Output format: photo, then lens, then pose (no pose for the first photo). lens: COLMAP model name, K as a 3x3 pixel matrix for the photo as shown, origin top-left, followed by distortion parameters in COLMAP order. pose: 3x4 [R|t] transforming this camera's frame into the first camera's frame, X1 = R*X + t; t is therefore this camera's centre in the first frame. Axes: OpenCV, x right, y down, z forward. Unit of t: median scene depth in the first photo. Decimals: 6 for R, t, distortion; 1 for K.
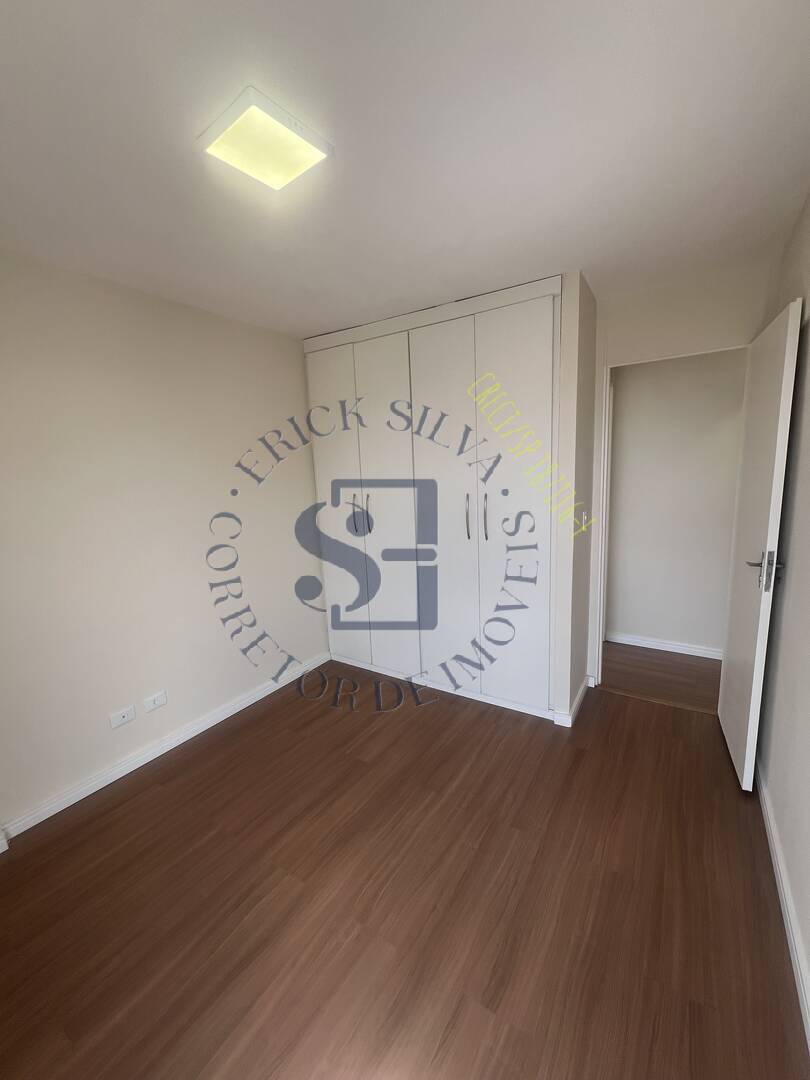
lens RADIAL K [[432.0, 0, 404.3], [0, 432.0, 540.5], [0, 0, 1]] dist [0.001100, -0.000377]
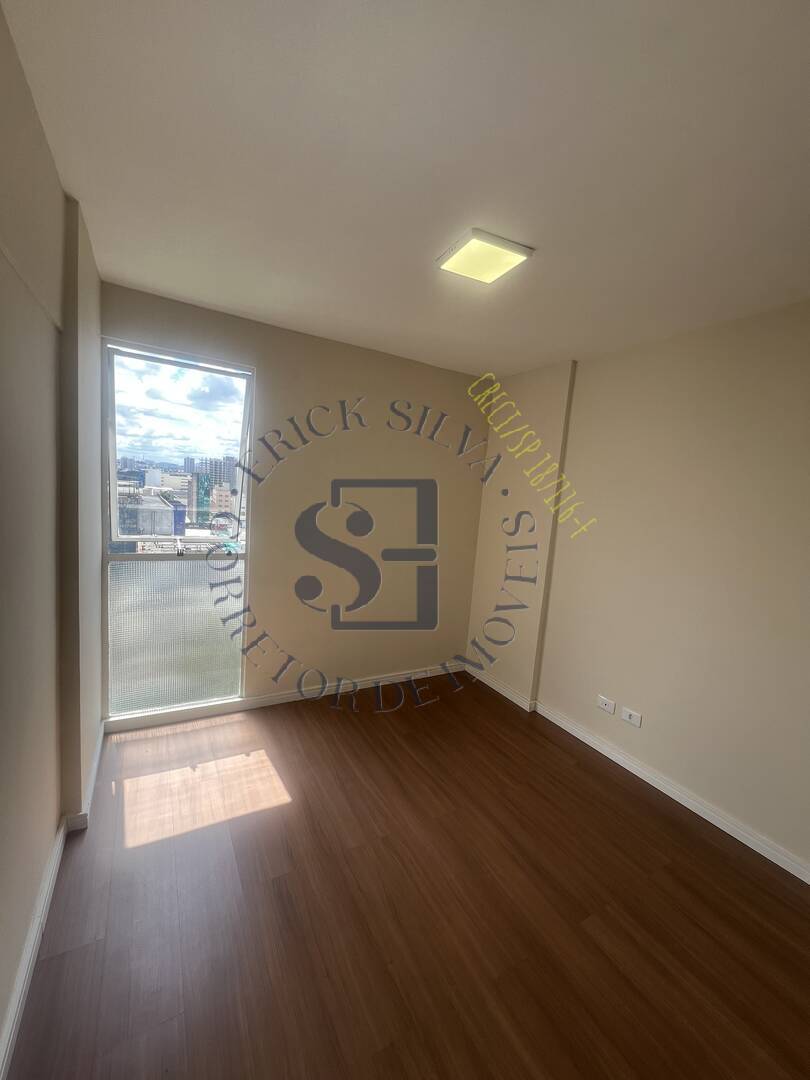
lens RADIAL K [[432.0, 0, 404.3], [0, 432.0, 540.5], [0, 0, 1]] dist [0.001100, -0.000377]
pose [[-0.455177, 0.105996, -0.884069, 0.863176], [-0.204014, 0.954060, 0.219427, -0.241598], [0.866713, 0.280241, -0.412642, 1.264959]]
